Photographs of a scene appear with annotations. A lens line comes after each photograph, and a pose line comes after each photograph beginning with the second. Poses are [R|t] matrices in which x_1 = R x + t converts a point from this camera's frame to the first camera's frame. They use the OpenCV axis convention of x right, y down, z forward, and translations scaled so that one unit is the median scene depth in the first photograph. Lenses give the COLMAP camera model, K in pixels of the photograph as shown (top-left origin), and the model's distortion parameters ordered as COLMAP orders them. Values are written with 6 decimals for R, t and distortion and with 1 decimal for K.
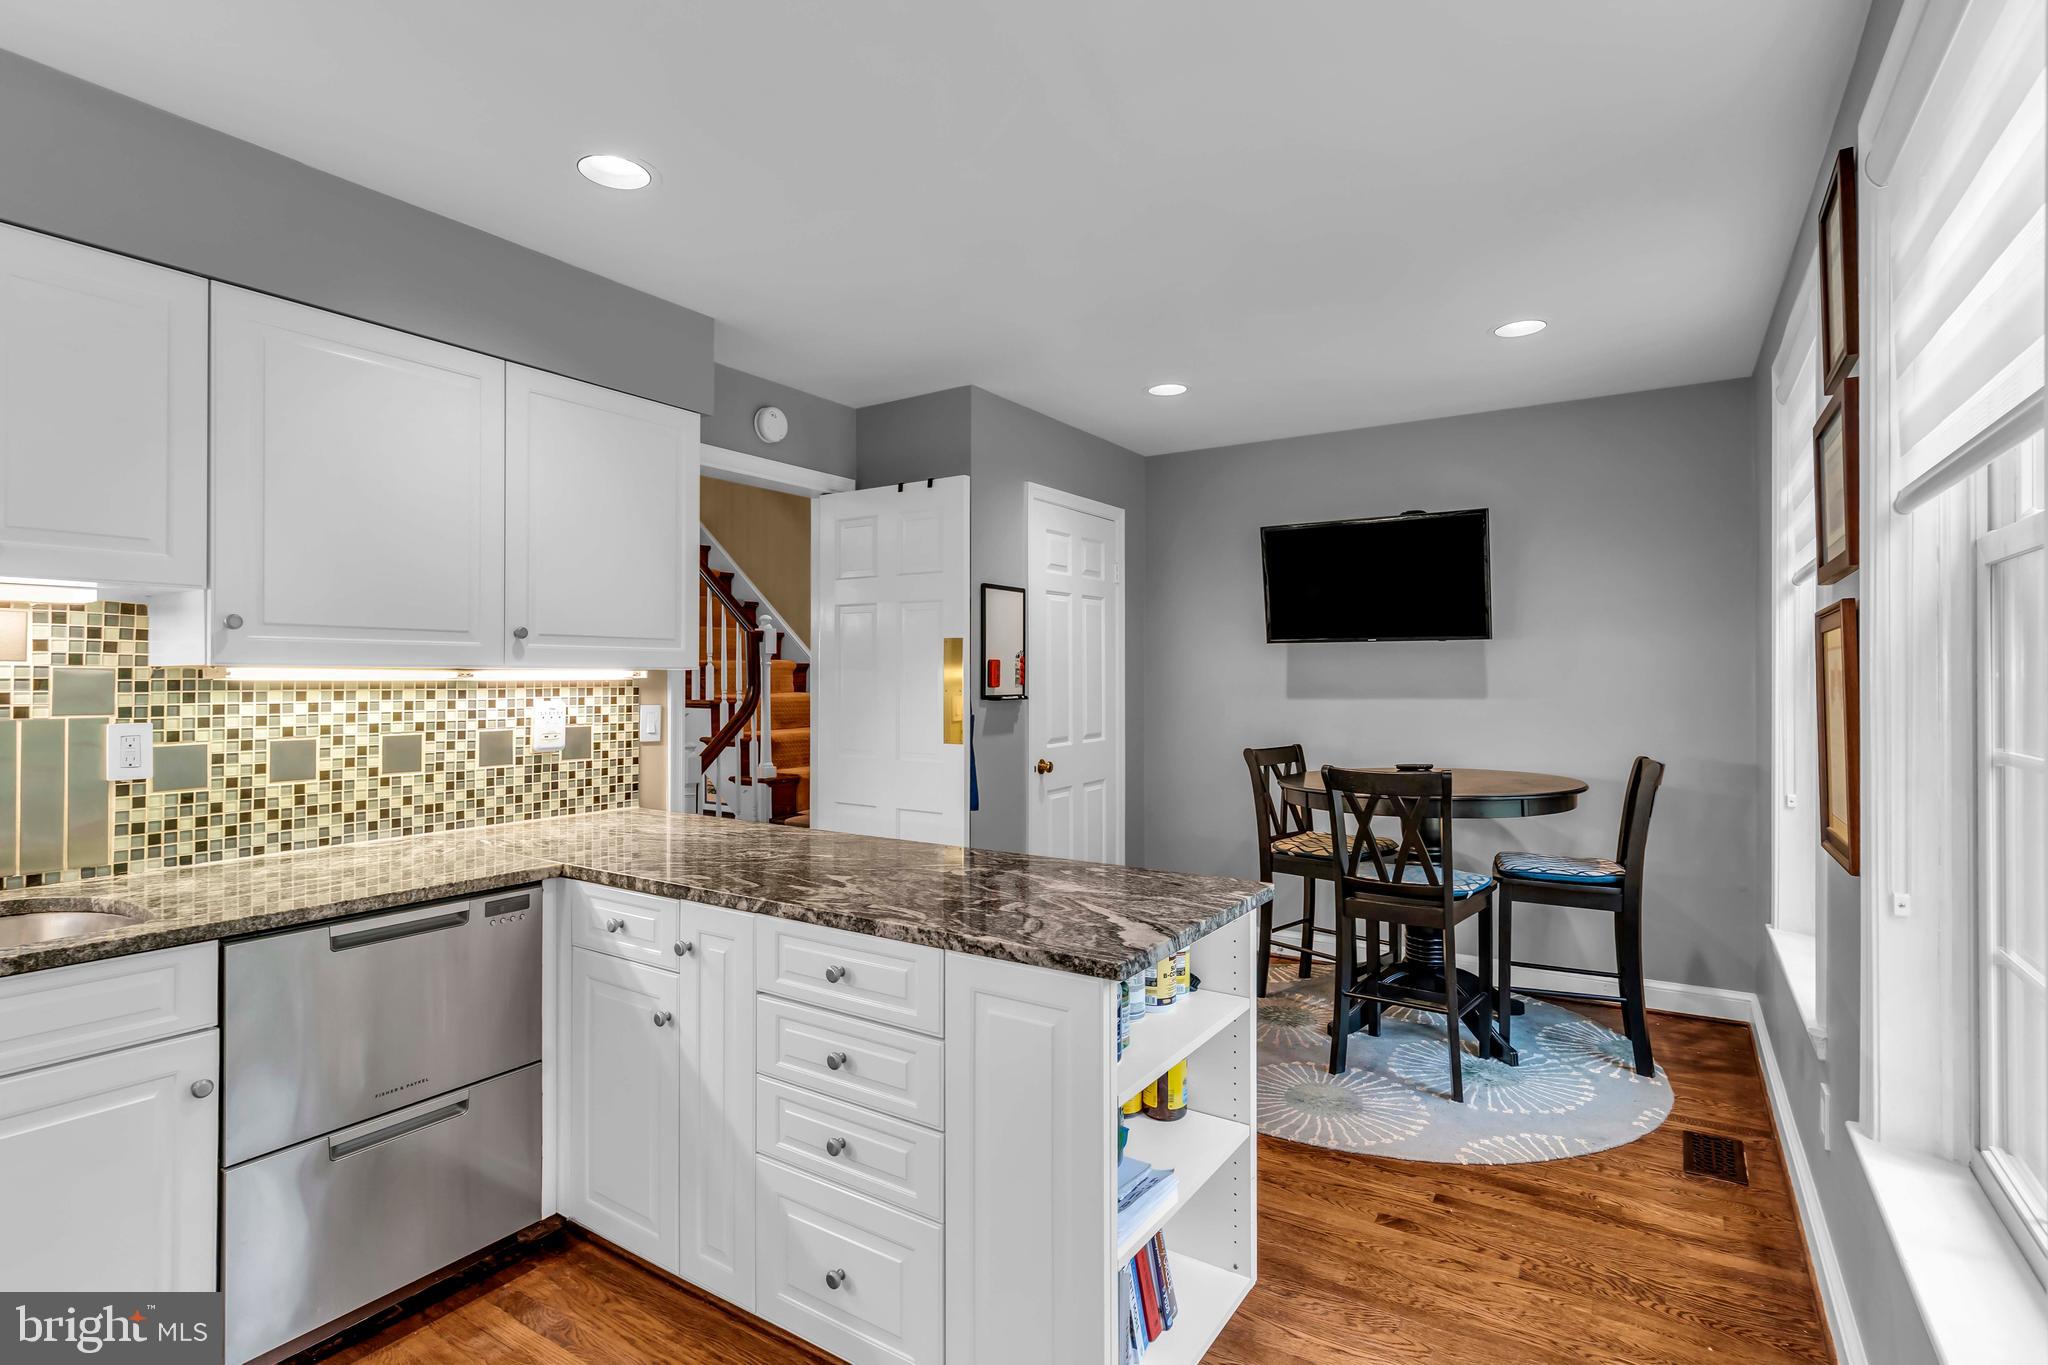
lens RADIAL K [[984.2, 0, 990.1], [0, 984.2, 672.9], [0, 0, 1]] dist [0.001792, -0.001706]
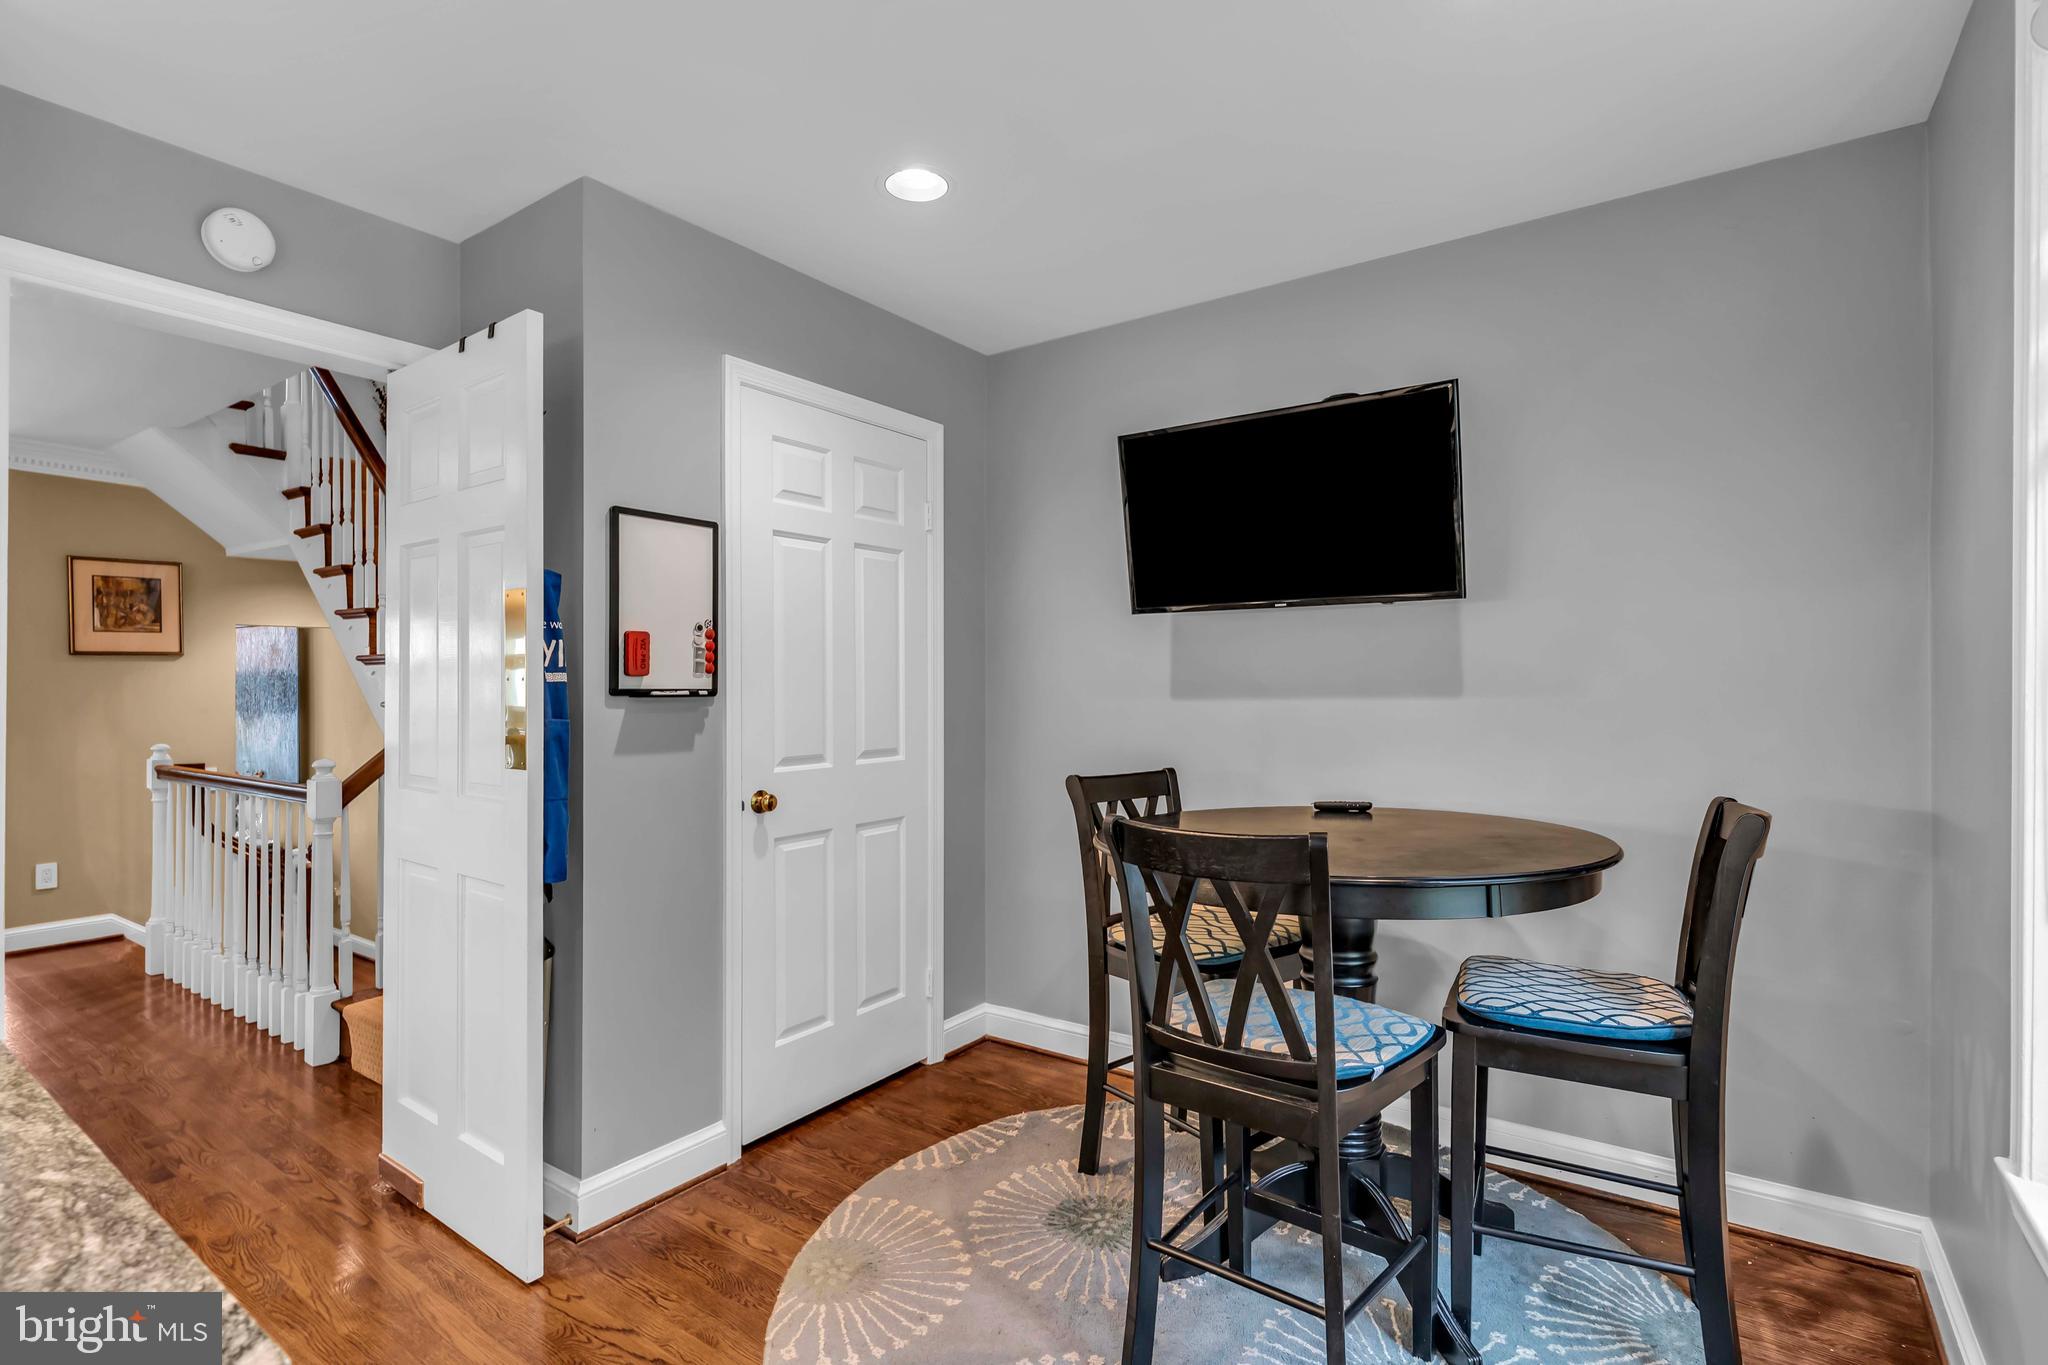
lens RADIAL K [[984.2, 0, 985.7], [0, 984.2, 689.0], [0, 0, 1]] dist [0.001792, -0.001706]
pose [[0.998852, 0.000794, -0.047902, 0.257679], [-0.000537, 0.999985, 0.005369, 0.019756], [0.047906, -0.005337, 0.998838, 0.402832]]
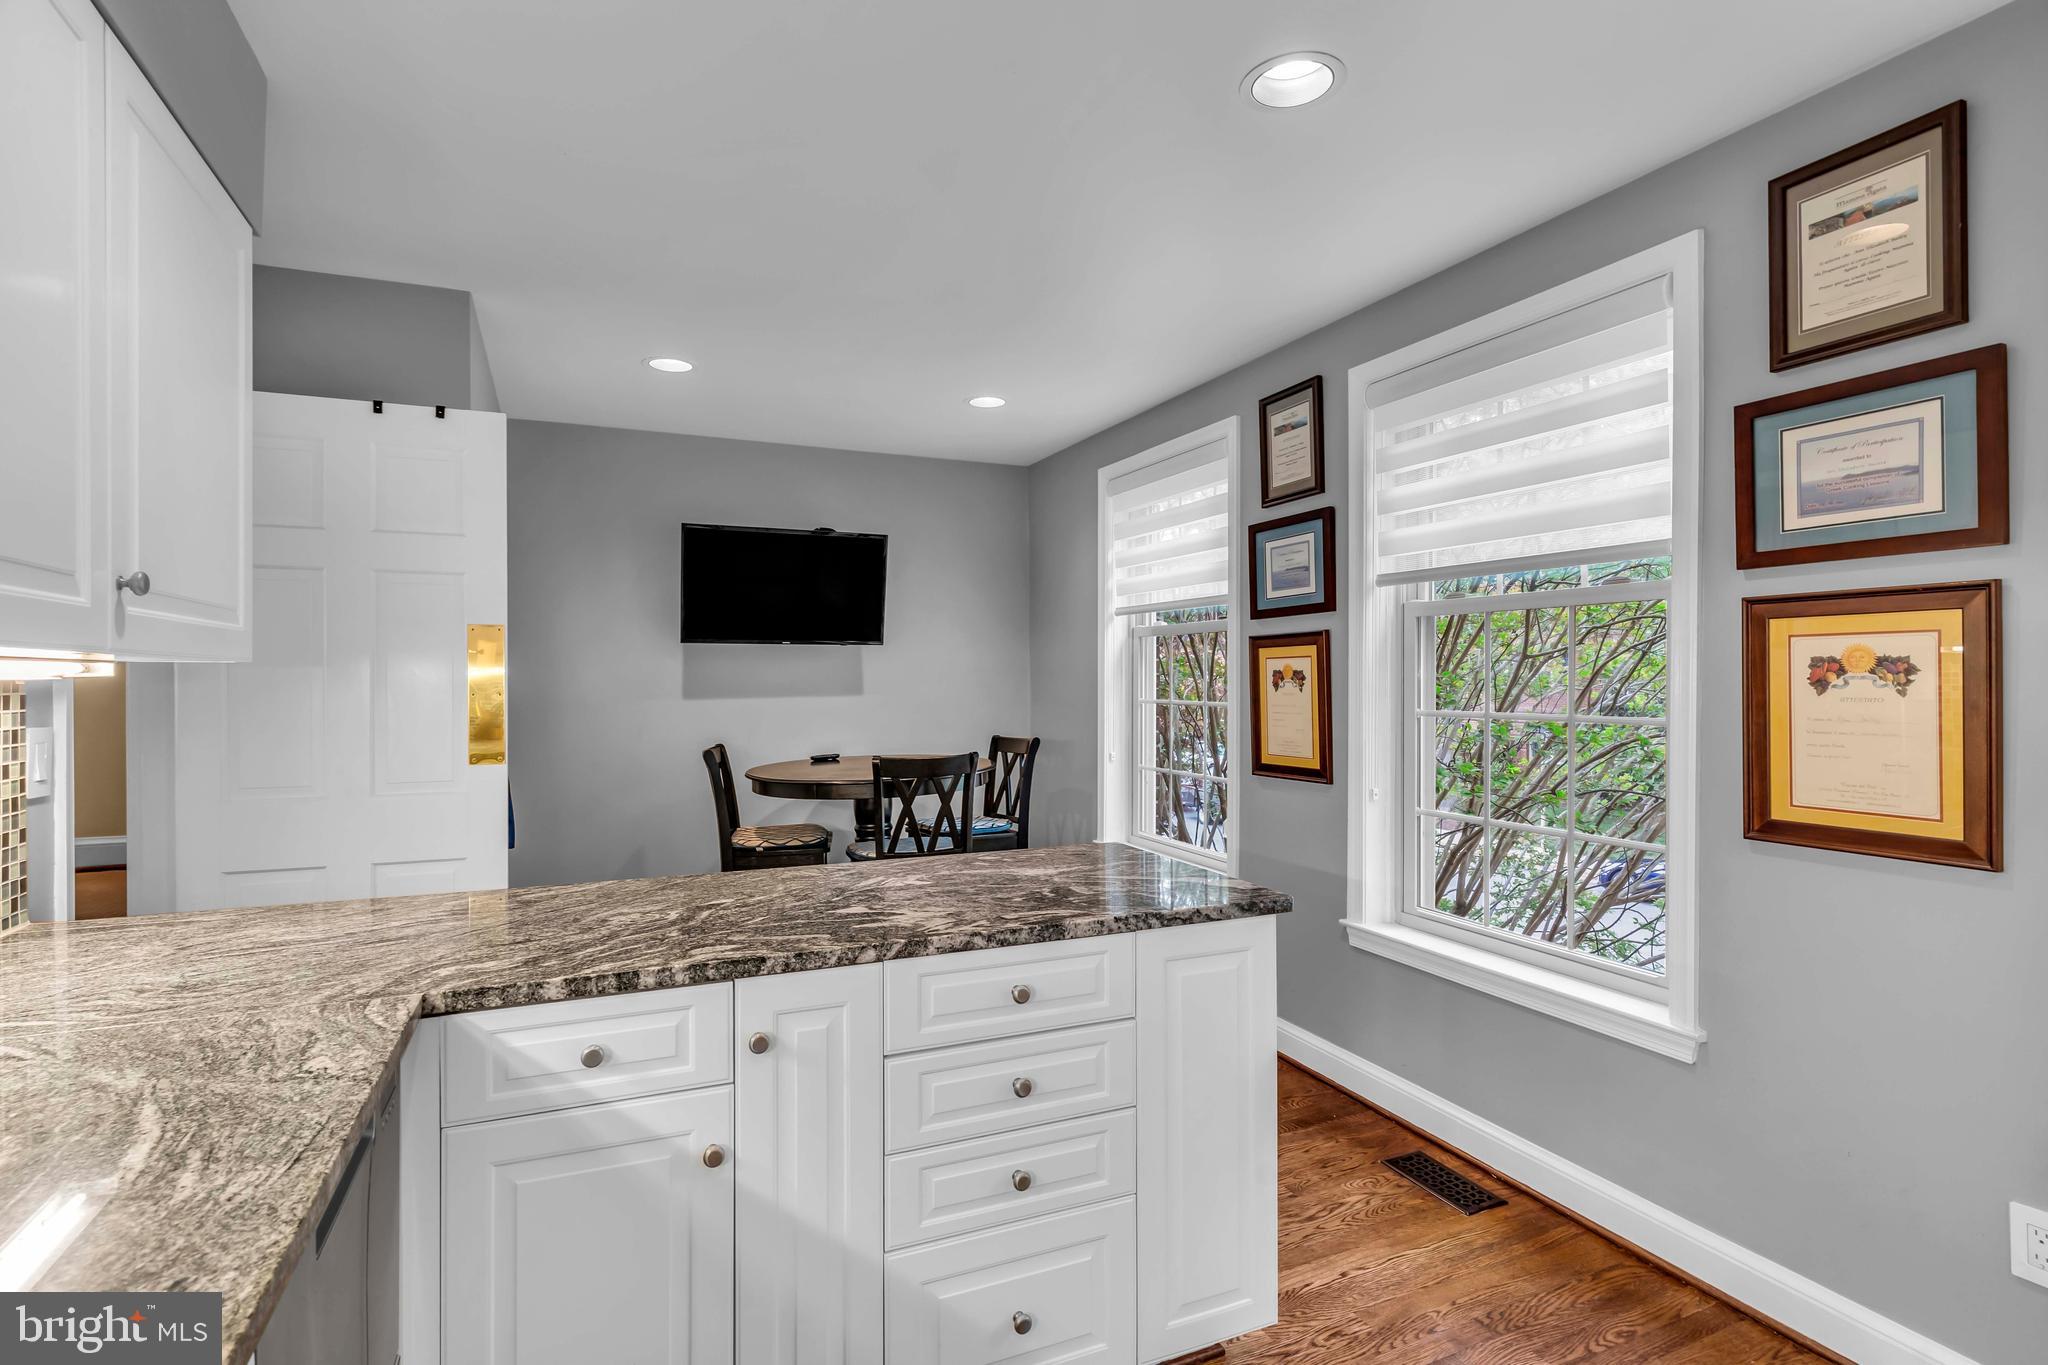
lens RADIAL K [[984.2, 0, 1007.8], [0, 984.2, 688.7], [0, 0, 1]] dist [0.001792, -0.001706]
pose [[0.550528, -0.009852, 0.834758, -0.411767], [0.000718, 0.999936, 0.011328, 0.004637], [-0.834816, -0.005637, 0.550500, 0.224449]]
